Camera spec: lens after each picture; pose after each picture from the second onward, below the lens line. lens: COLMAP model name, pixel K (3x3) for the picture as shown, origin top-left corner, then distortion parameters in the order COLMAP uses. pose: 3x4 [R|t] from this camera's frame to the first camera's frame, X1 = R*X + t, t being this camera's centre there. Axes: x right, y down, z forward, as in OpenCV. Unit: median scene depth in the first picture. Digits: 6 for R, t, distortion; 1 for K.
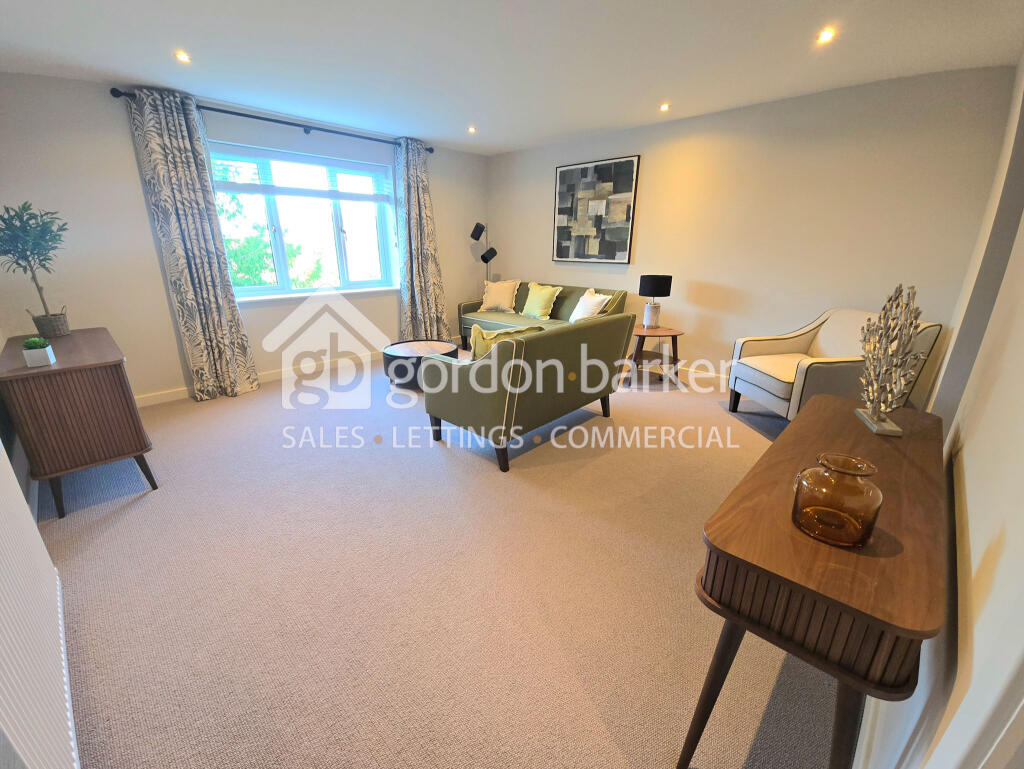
lens RADIAL K [[429.6, 0, 511.9], [0, 429.6, 393.8], [0, 0, 1]] dist [-0.000605, -0.000533]
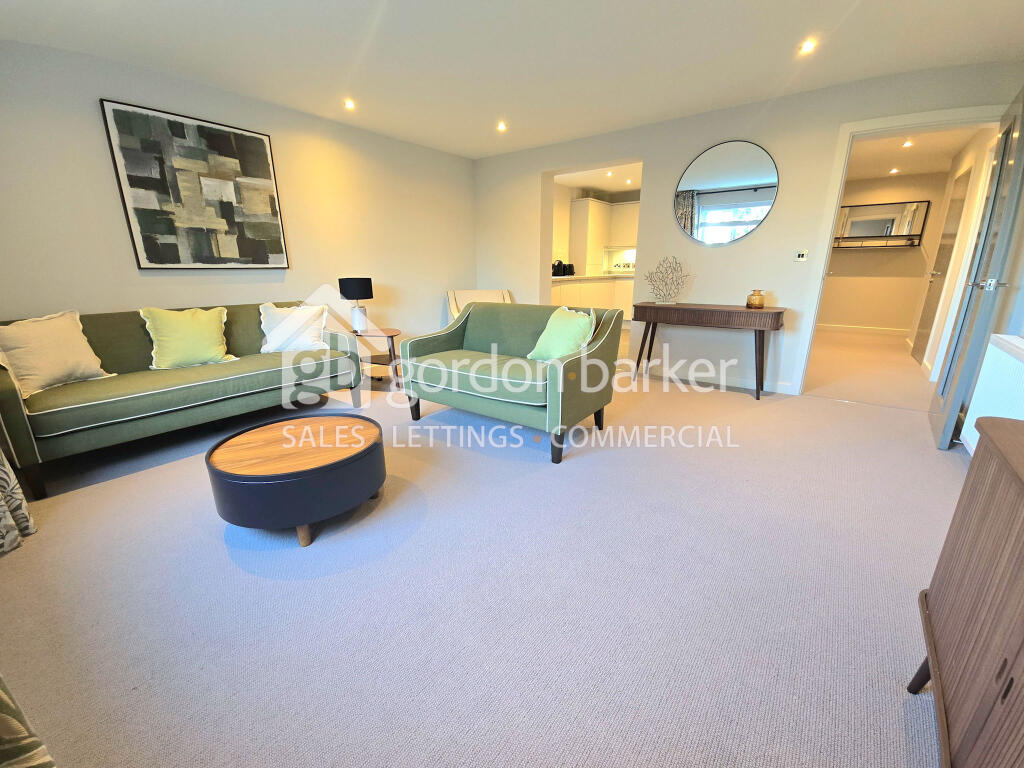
lens RADIAL K [[429.6, 0, 515.3], [0, 429.6, 387.9], [0, 0, 1]] dist [-0.000605, -0.000533]
pose [[-0.123212, -0.280401, 0.951942, -0.594264], [0.316647, 0.898001, 0.305497, -0.203672], [-0.940507, 0.339070, -0.021856, 0.661599]]
